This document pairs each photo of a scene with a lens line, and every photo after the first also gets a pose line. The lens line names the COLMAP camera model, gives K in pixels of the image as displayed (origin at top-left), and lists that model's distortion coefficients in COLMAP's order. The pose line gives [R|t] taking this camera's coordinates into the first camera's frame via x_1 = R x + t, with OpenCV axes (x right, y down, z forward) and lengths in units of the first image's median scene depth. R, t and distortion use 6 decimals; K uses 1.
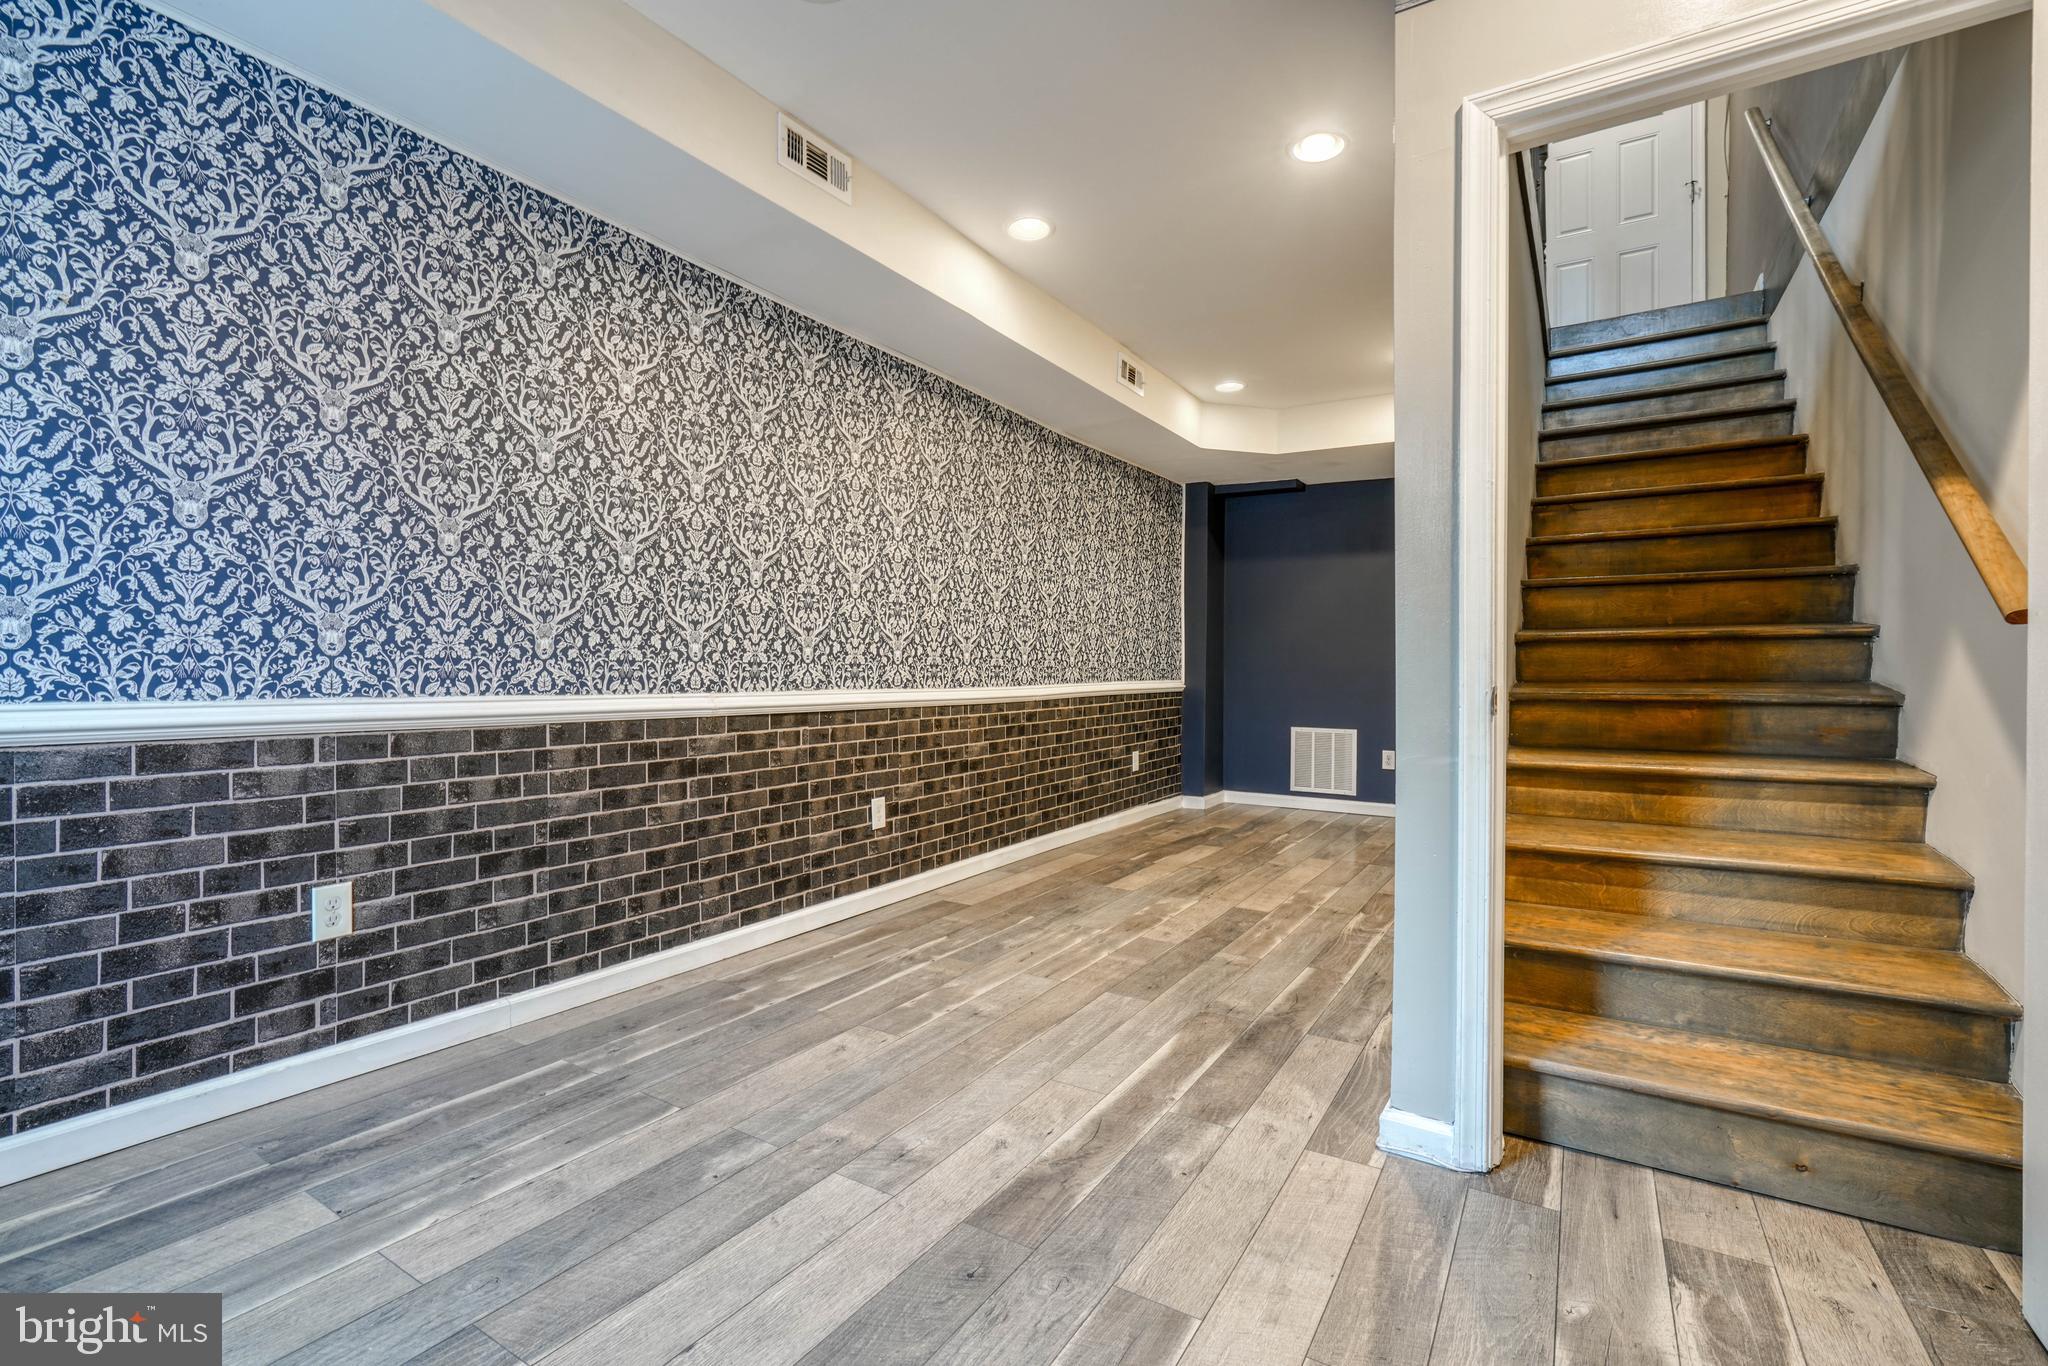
lens RADIAL K [[911.8, 0, 1024.7], [0, 911.8, 669.9], [0, 0, 1]] dist [-0.019616, 0.007164]
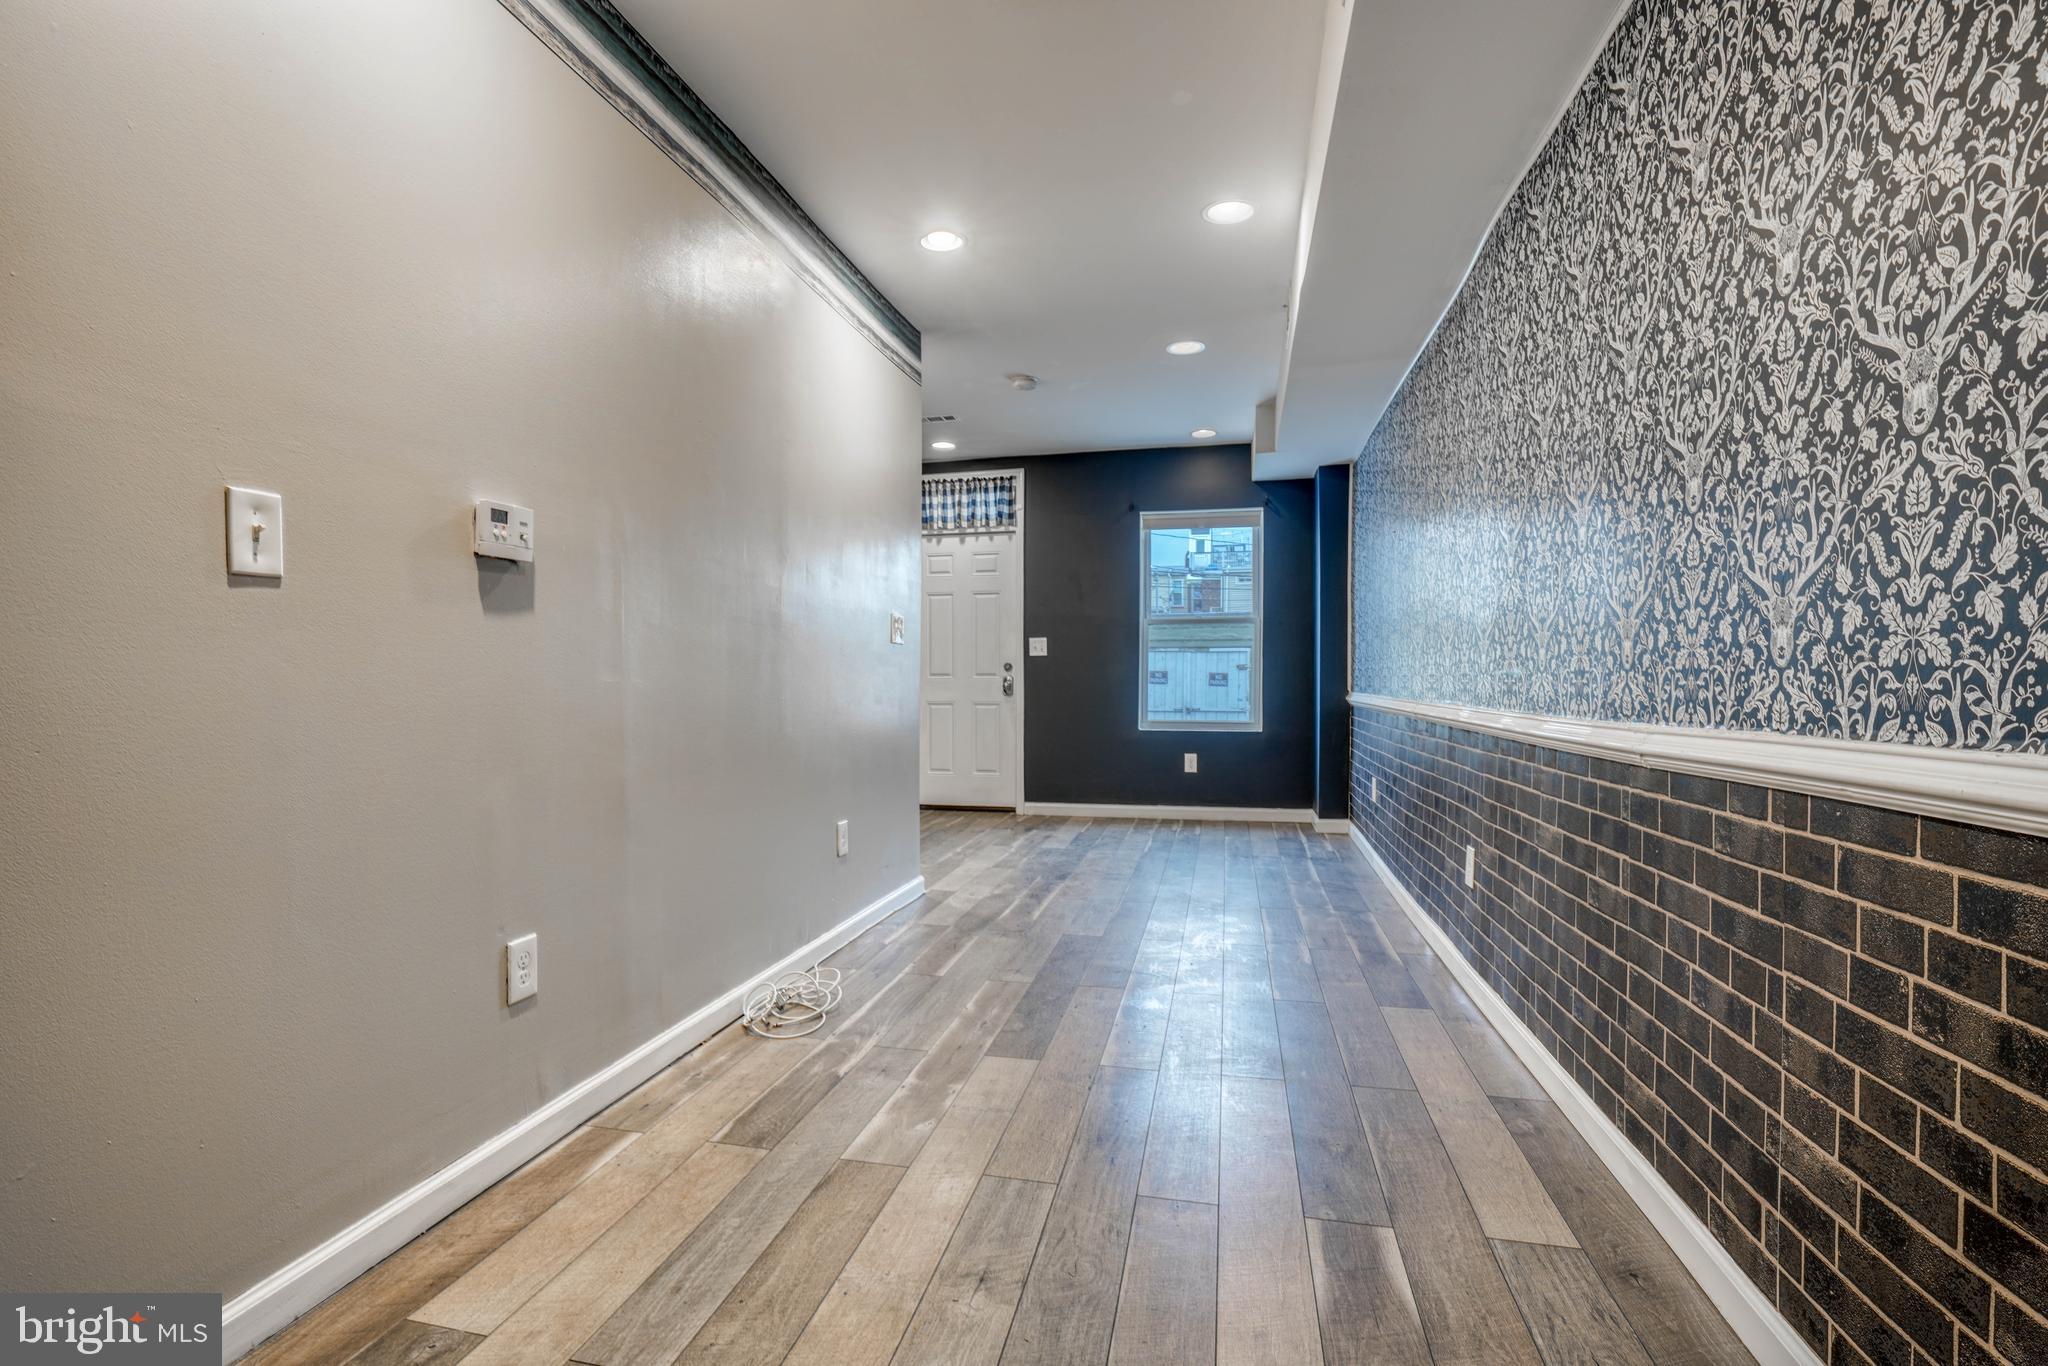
lens RADIAL K [[911.8, 0, 1017.6], [0, 911.8, 690.9], [0, 0, 1]] dist [-0.019616, 0.007164]
pose [[-0.945650, -0.003188, -0.325171, 0.599696], [-0.007122, 0.999915, 0.010908, 0.001452], [0.325109, 0.012631, -0.945592, 2.111951]]
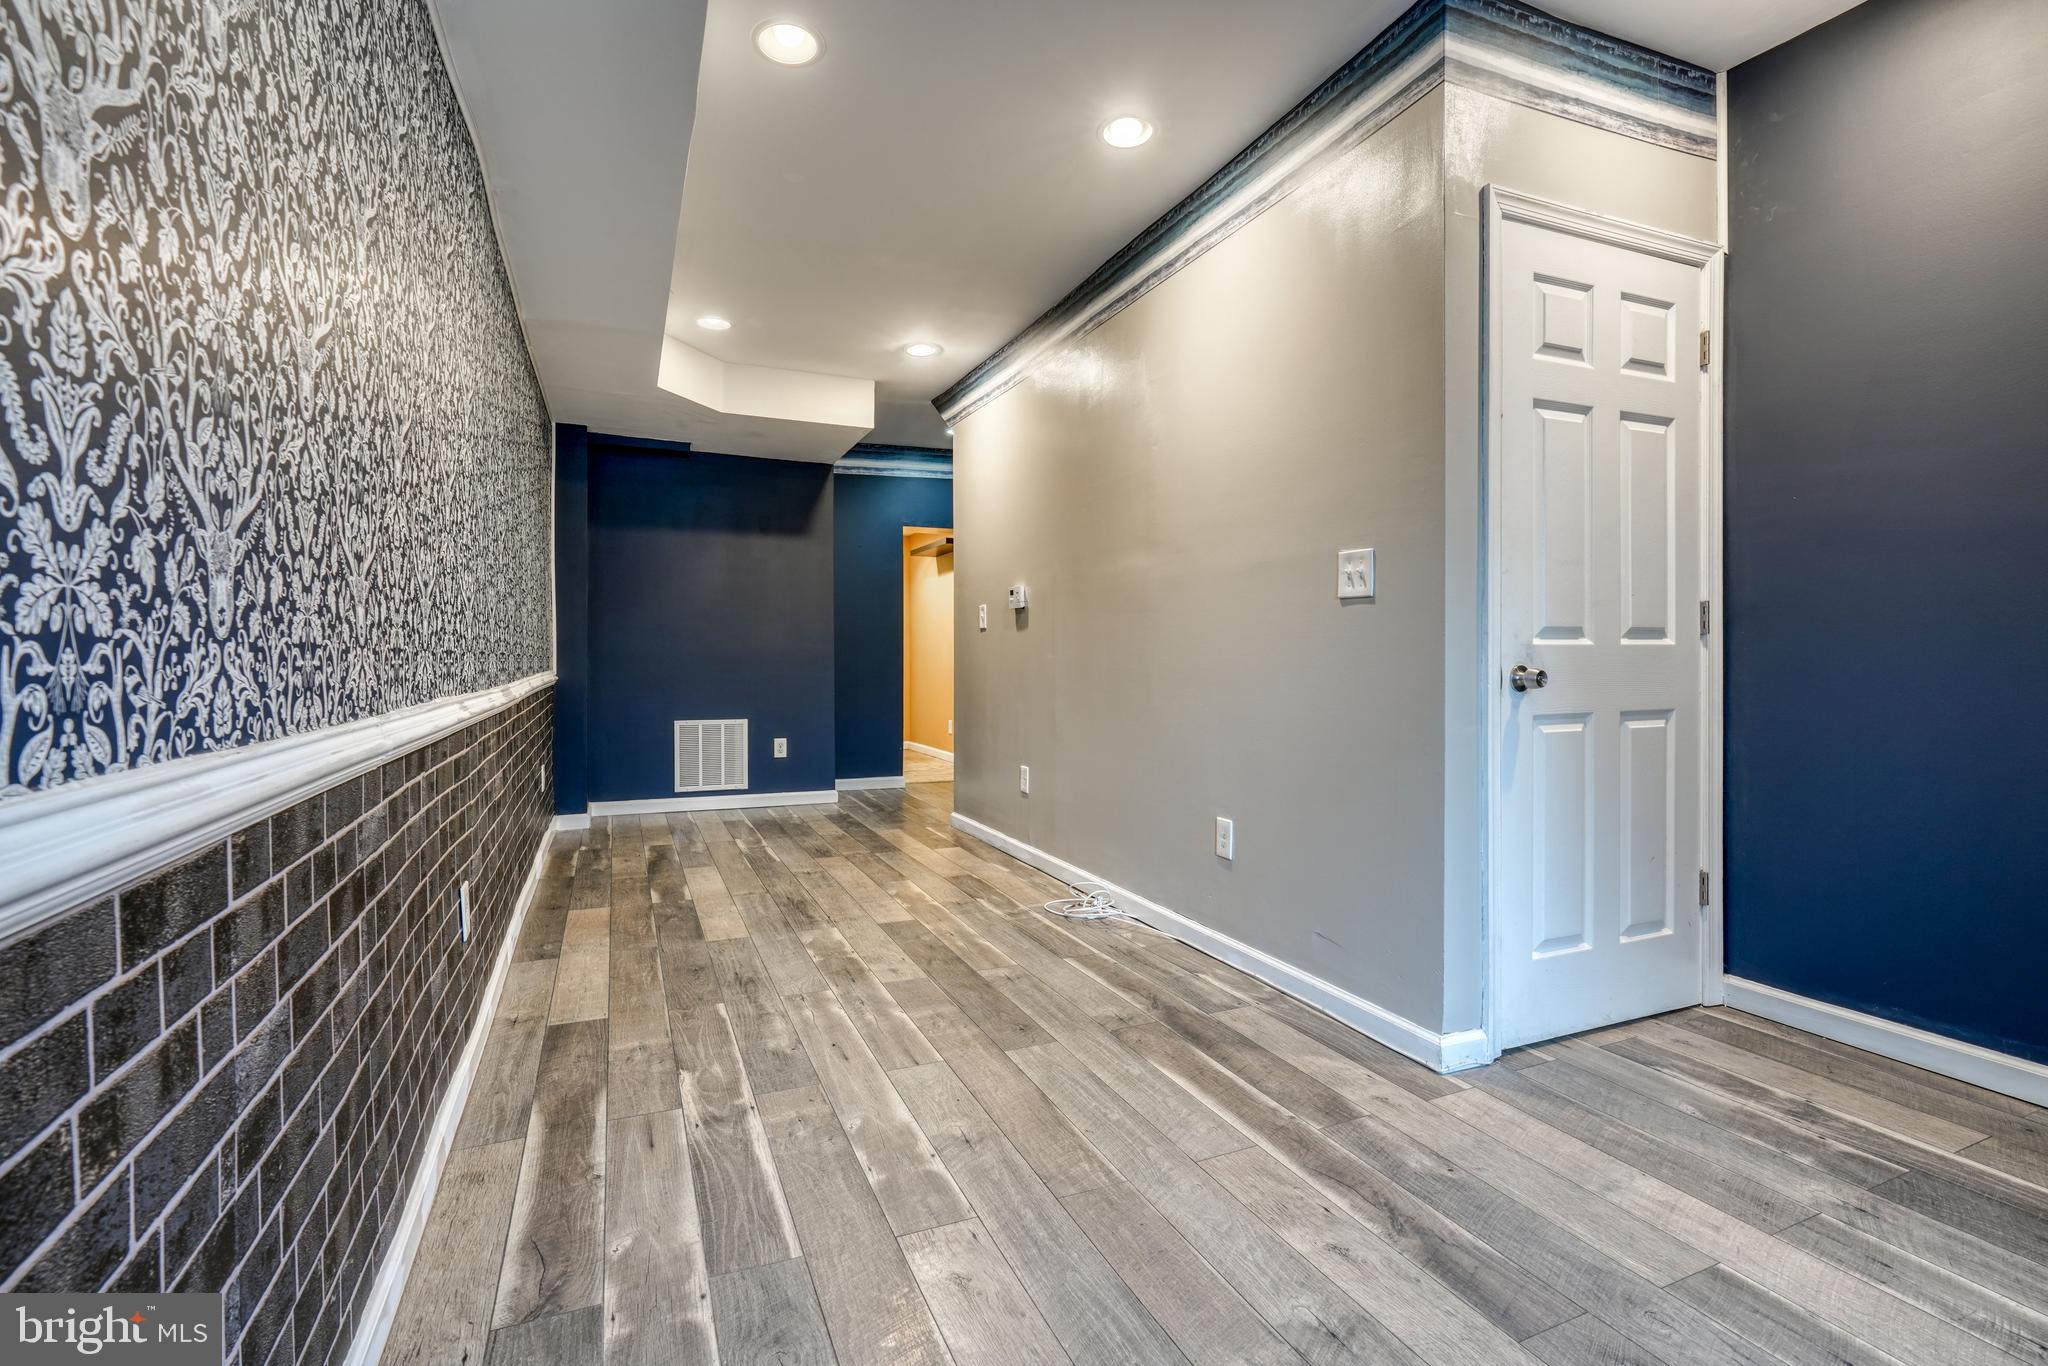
lens RADIAL K [[911.8, 0, 991.8], [0, 911.8, 663.3], [0, 0, 1]] dist [-0.019616, 0.007164]
pose [[0.582049, -0.012269, 0.813061, -0.565398], [0.006278, 0.999924, 0.010595, -0.002743], [-0.813130, -0.001062, 0.582082, 0.525876]]
